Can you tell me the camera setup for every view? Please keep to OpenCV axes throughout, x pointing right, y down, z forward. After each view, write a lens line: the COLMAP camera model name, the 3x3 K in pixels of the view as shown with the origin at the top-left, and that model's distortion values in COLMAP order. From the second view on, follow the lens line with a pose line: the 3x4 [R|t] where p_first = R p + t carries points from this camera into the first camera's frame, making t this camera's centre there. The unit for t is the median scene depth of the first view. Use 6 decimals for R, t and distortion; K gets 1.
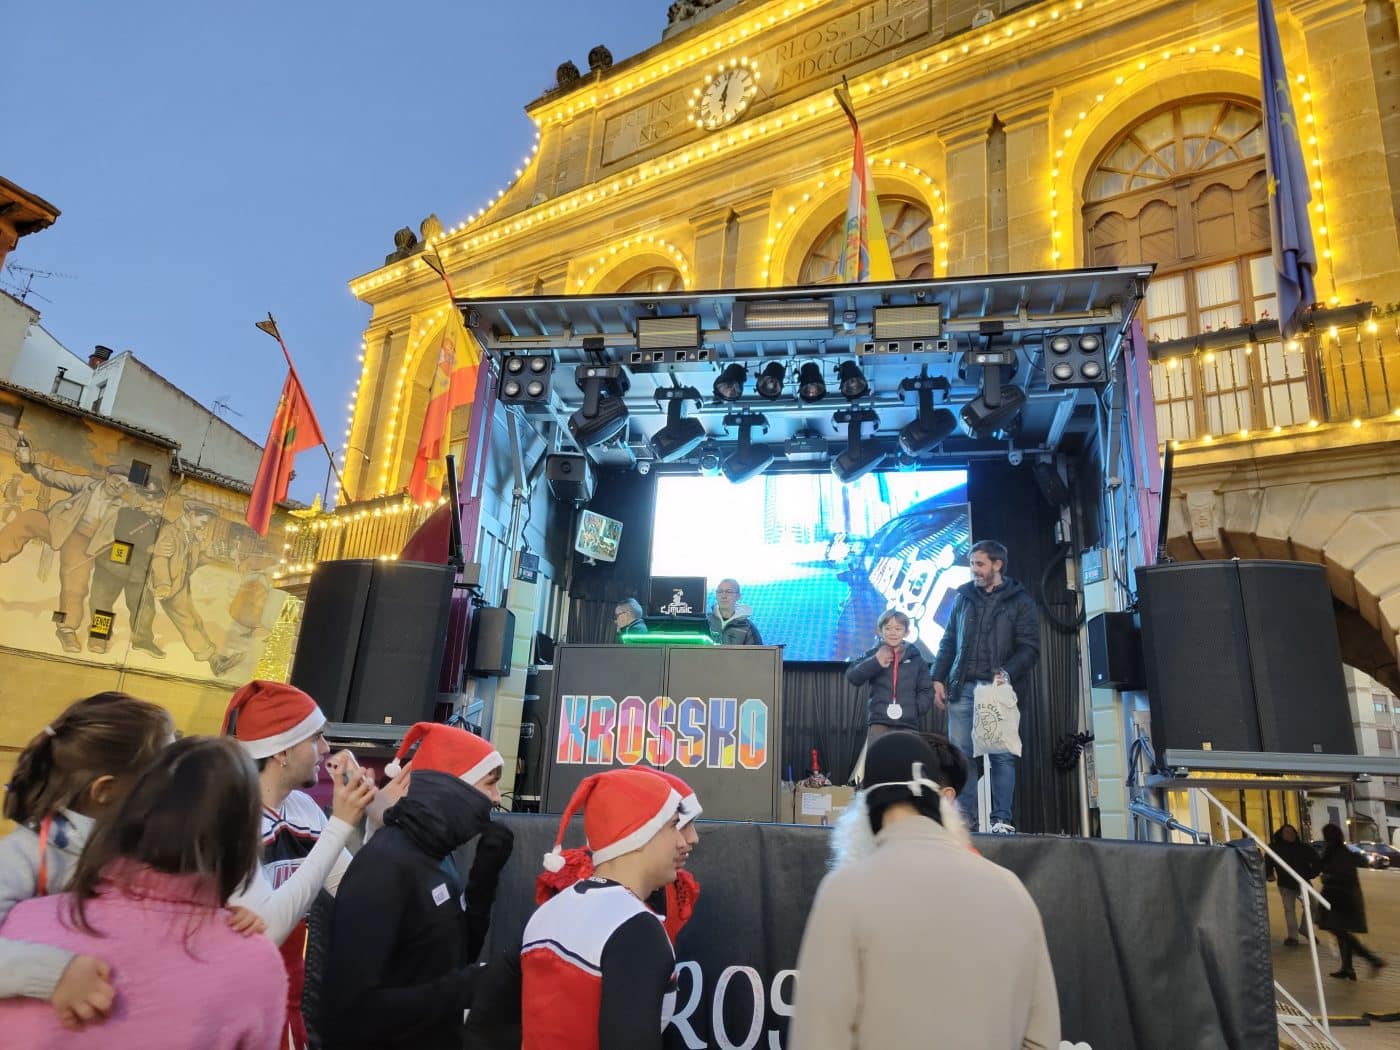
lens RADIAL K [[976.7, 0, 708.6], [0, 976.7, 528.0], [0, 0, 1]] dist [0.011723, -0.000214]
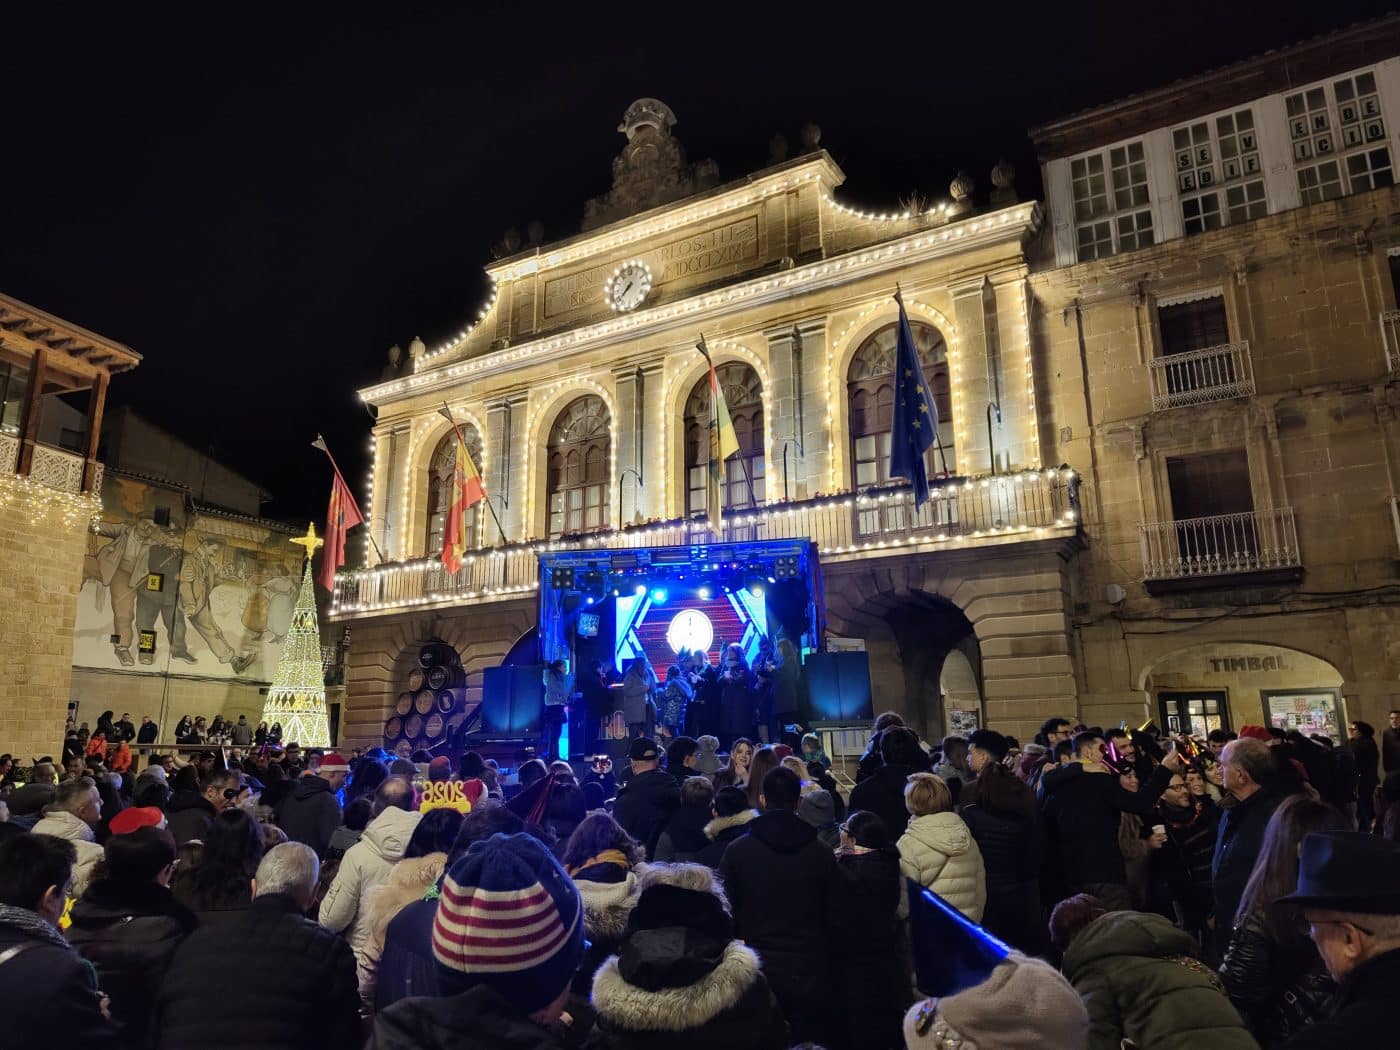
lens RADIAL K [[972.7, 0, 708.3], [0, 972.7, 529.5], [0, 0, 1]] dist [0.014454, -0.003358]
pose [[0.994589, -0.060241, 0.084642, -0.010960], [0.054641, 0.996256, 0.066990, -0.150001], [-0.088361, -0.062002, 0.994157, -0.492320]]
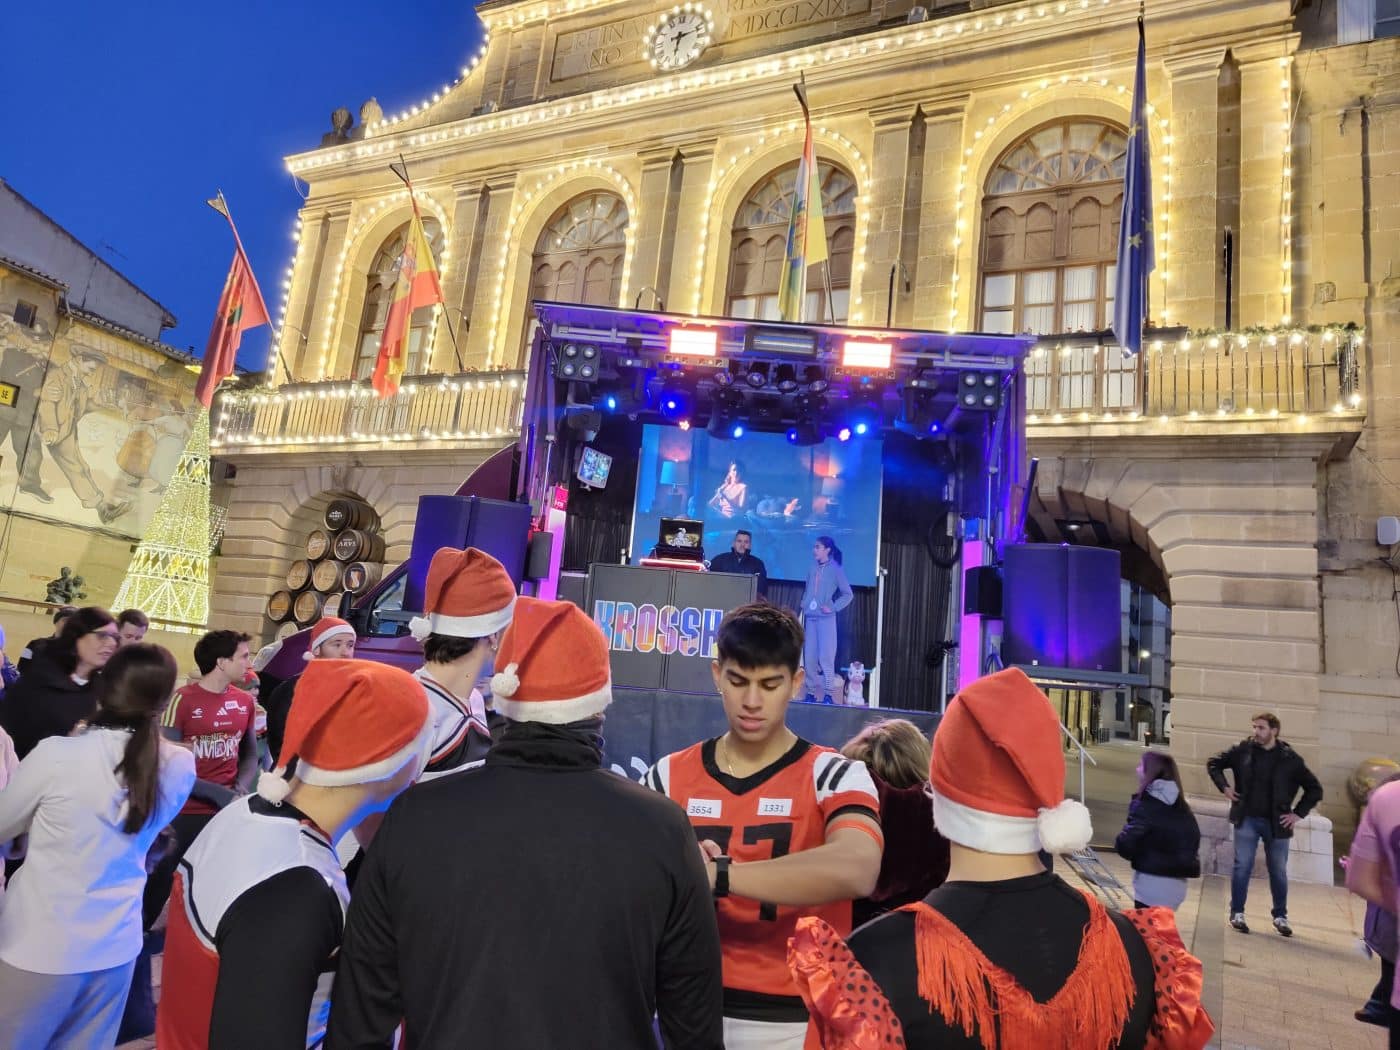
lens RADIAL K [[979.0, 0, 692.3], [0, 979.0, 515.0], [0, 0, 1]] dist [0.004966, 0.005697]
pose [[0.988977, 0.064965, 0.133055, -0.073075], [-0.080466, 0.990142, 0.114646, -0.041366], [-0.124295, -0.124089, 0.984456, -0.127223]]
